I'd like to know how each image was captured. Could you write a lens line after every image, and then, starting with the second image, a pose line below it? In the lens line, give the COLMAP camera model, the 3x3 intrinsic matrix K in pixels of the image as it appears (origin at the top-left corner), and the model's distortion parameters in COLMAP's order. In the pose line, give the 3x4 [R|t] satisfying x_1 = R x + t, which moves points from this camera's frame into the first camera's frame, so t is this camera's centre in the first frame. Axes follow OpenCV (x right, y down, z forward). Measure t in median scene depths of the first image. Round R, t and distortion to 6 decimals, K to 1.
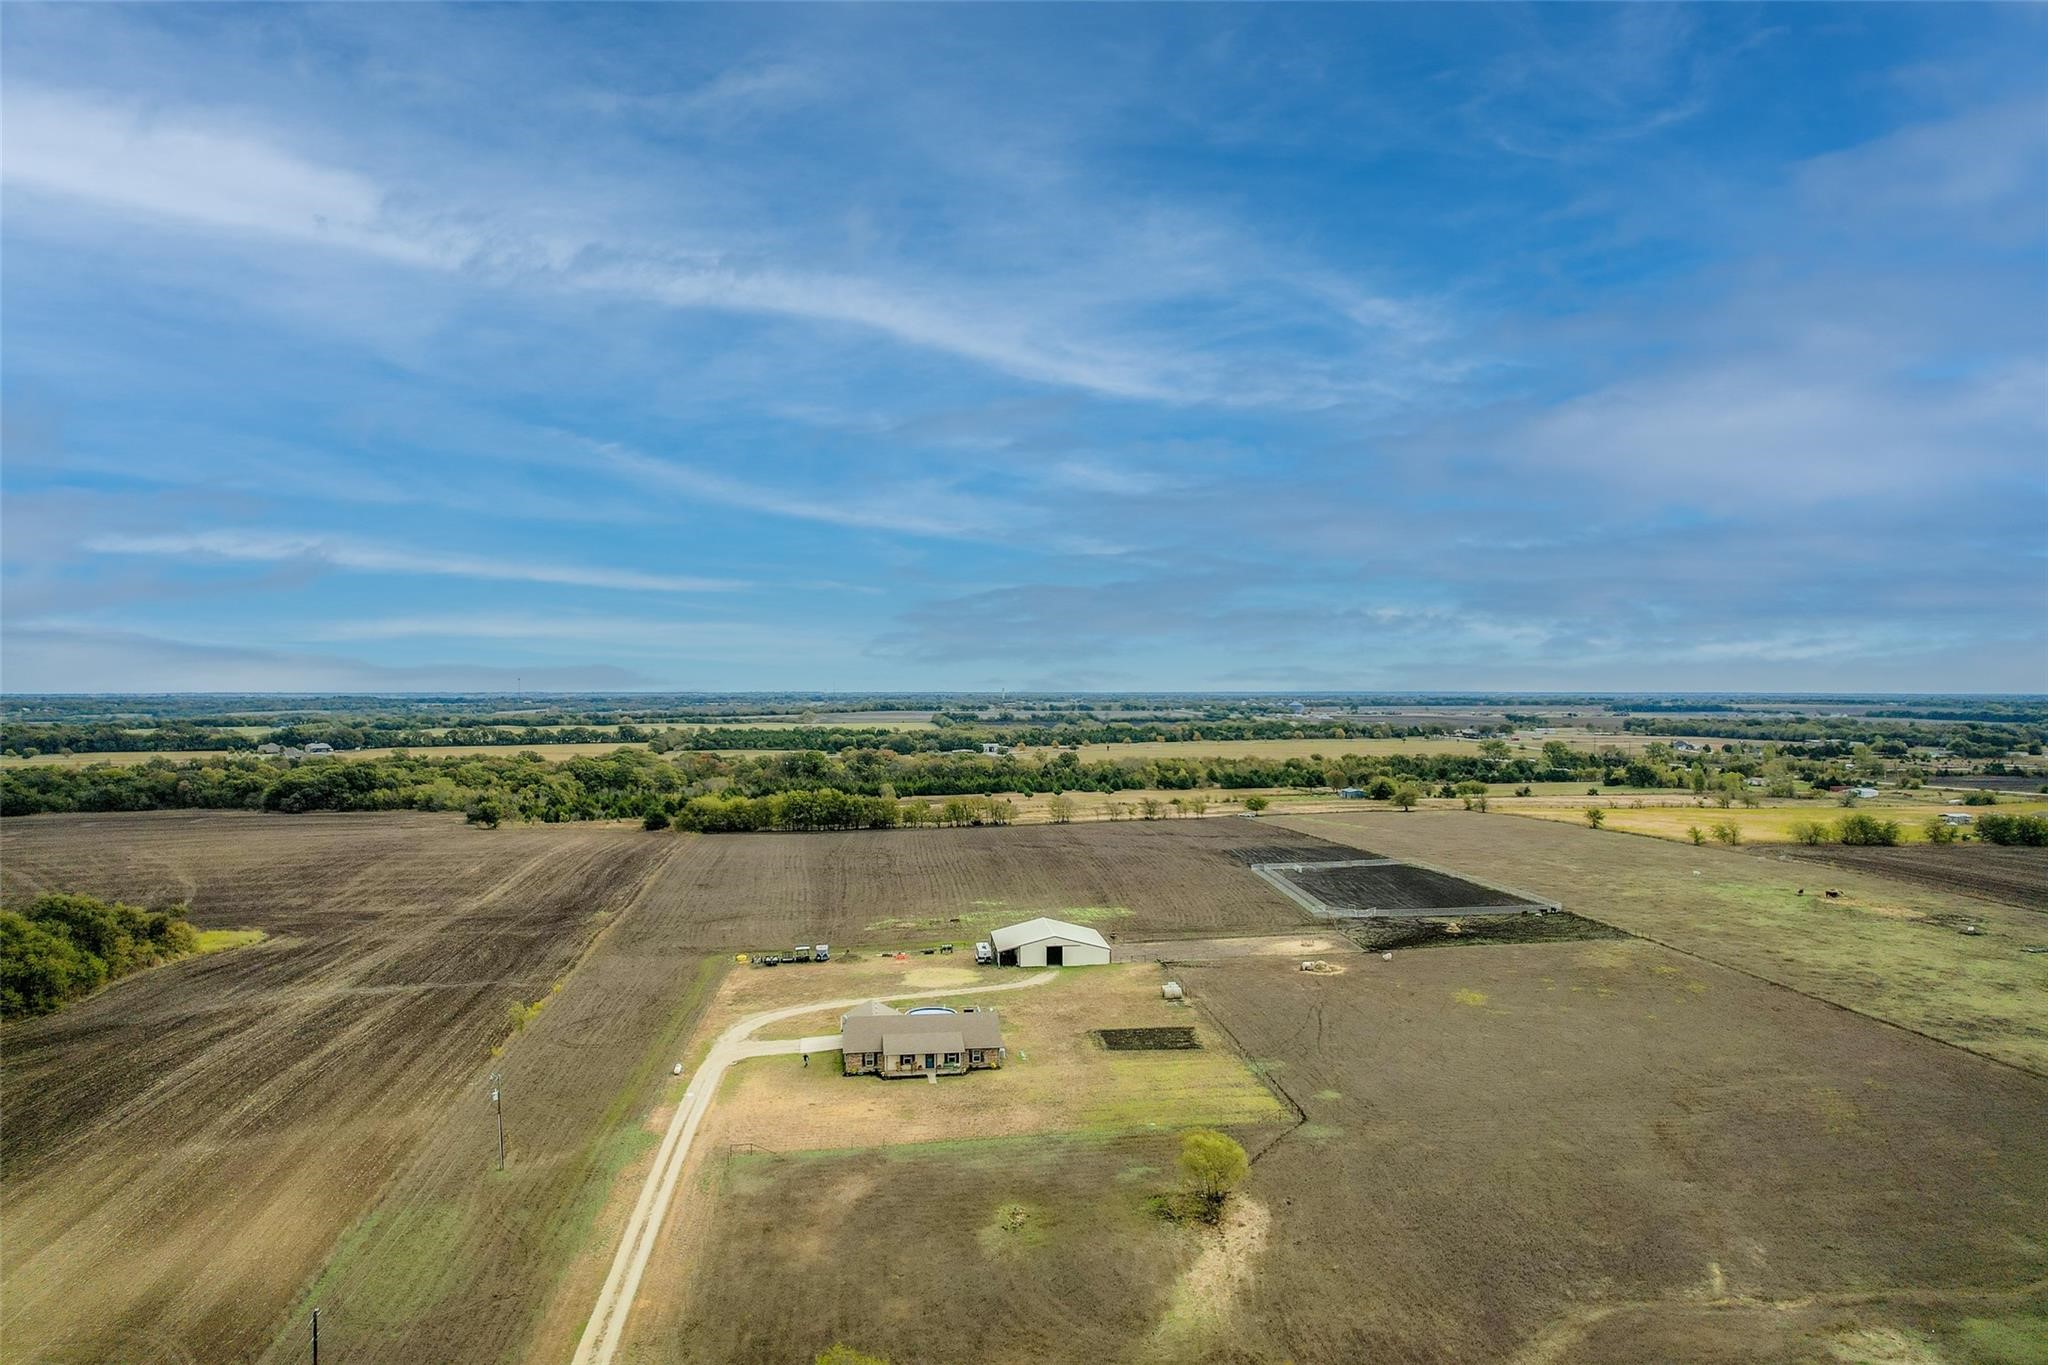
lens RADIAL K [[1305.6, 0, 1030.9], [0, 1305.6, 697.8], [0, 0, 1]] dist [-0.076381, 0.064196]
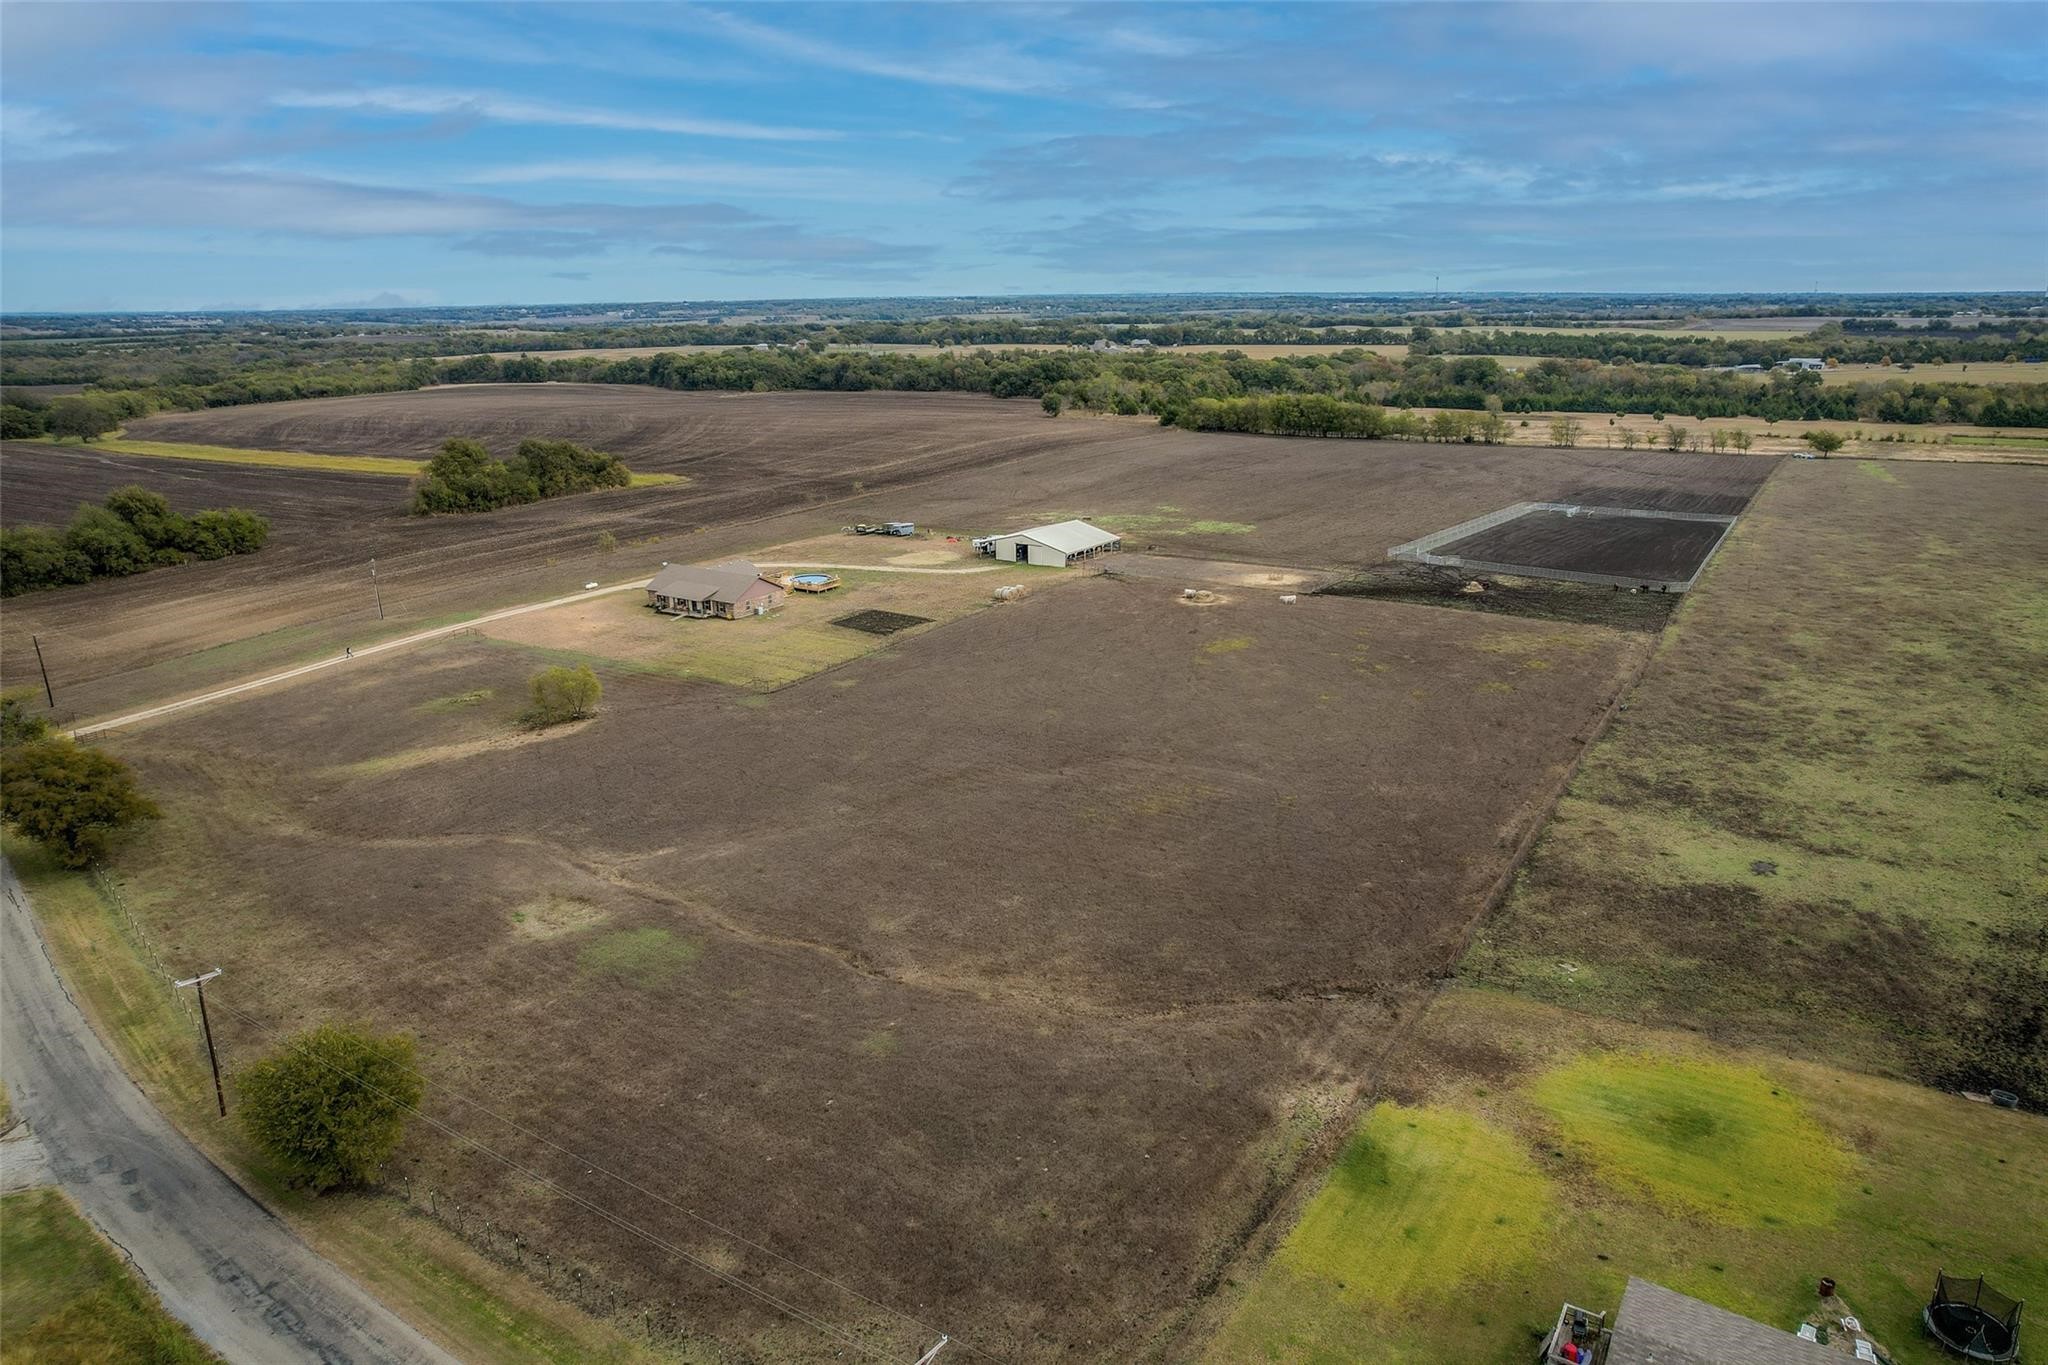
lens RADIAL K [[1305.6, 0, 1028.7], [0, 1305.6, 685.9], [0, 0, 1]] dist [-0.076381, 0.064196]
pose [[0.753295, 0.185084, -0.631103, 0.654667], [0.004910, 0.957976, 0.286806, -0.002138], [0.657665, -0.219148, 0.720730, 0.198020]]
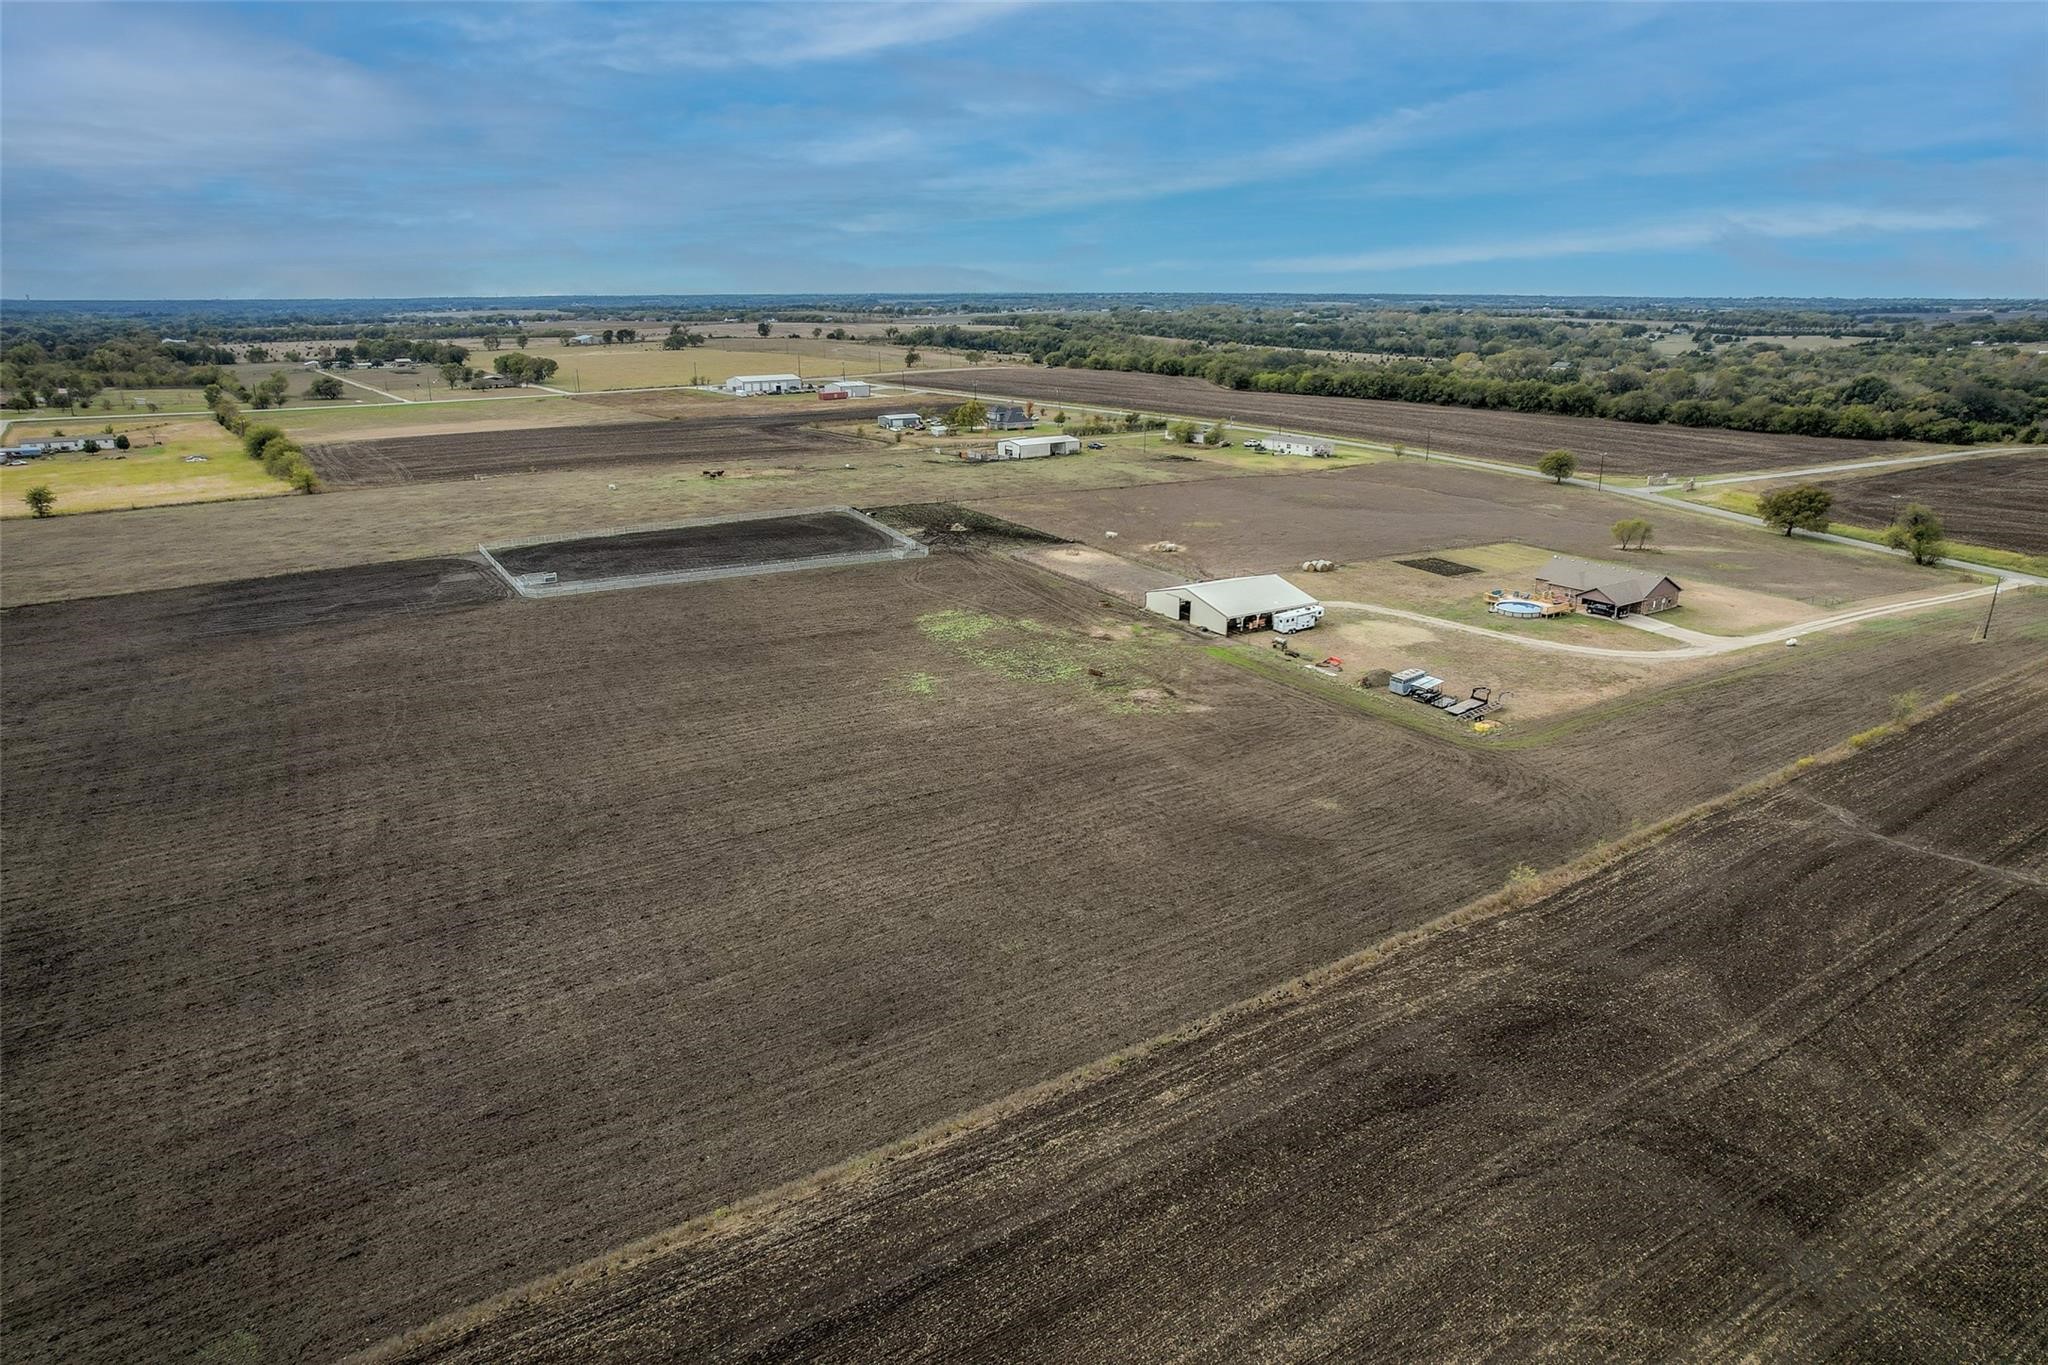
lens RADIAL K [[1305.6, 0, 1029.6], [0, 1305.6, 685.2], [0, 0, 1]] dist [-0.076381, 0.064196]
pose [[-0.447718, -0.261071, 0.855214, -0.654240], [0.006587, 0.955439, 0.295115, -0.013276], [-0.894150, 0.137762, -0.426048, 1.435220]]
